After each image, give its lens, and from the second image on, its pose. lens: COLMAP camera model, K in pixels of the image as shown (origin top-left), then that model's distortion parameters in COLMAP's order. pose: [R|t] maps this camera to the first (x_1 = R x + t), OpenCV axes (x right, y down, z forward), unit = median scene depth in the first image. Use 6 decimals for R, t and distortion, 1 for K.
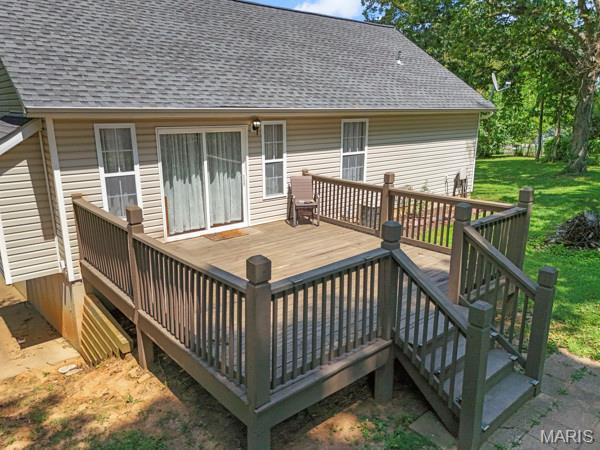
lens RADIAL K [[445.8, 0, 300.0], [0, 445.8, 225.0], [0, 0, 1]] dist [0.097303, -0.111575]
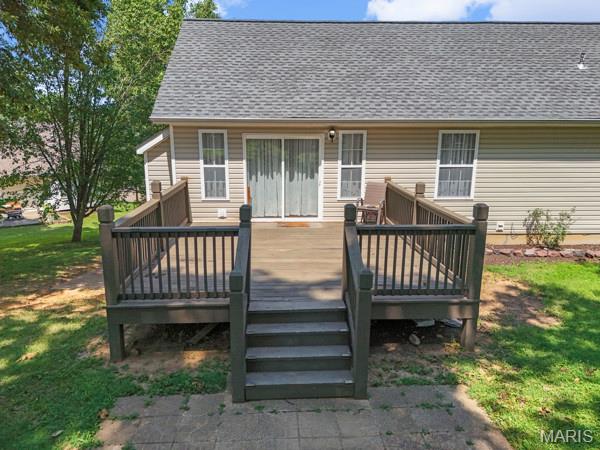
lens RADIAL K [[445.8, 0, 300.0], [0, 445.8, 225.0], [0, 0, 1]] dist [0.097303, -0.111575]
pose [[0.790186, 0.138999, -0.596896, 0.553686], [-0.159949, 0.986960, 0.018088, -0.000565], [0.591627, 0.081180, 0.802114, 0.054683]]
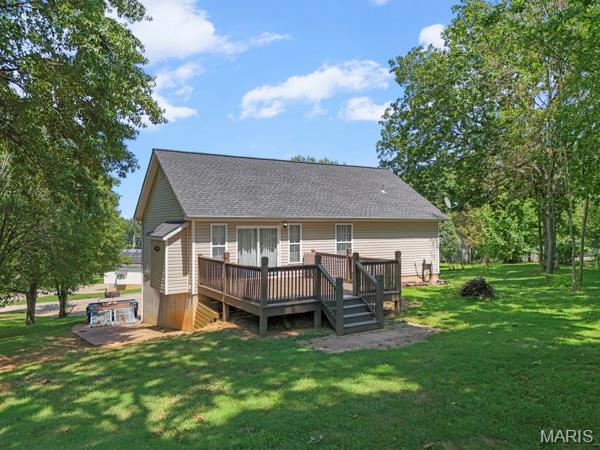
lens RADIAL K [[445.8, 0, 300.0], [0, 445.8, 225.0], [0, 0, 1]] dist [0.097303, -0.111575]
pose [[0.988327, 0.002332, -0.152328, 0.265462], [-0.039789, 0.969130, -0.243319, 0.250932], [0.147058, 0.246540, 0.957910, -0.867583]]
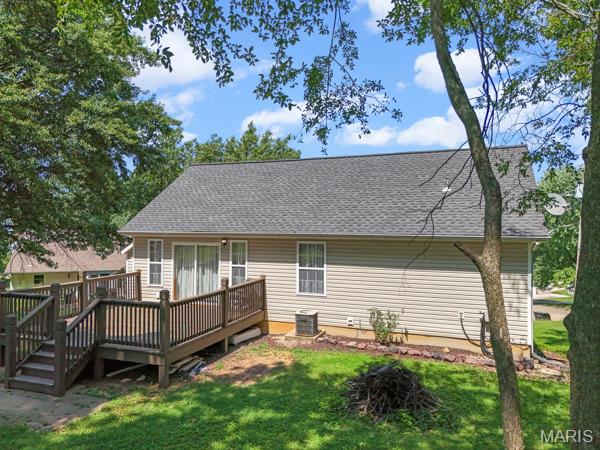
lens RADIAL K [[445.8, 0, 300.0], [0, 445.8, 225.0], [0, 0, 1]] dist [0.097303, -0.111575]
pose [[0.480895, 0.002004, -0.876776, 1.442871], [-0.225388, 0.966674, -0.121412, -0.150037], [0.847314, 0.256001, 0.465320, 0.471255]]
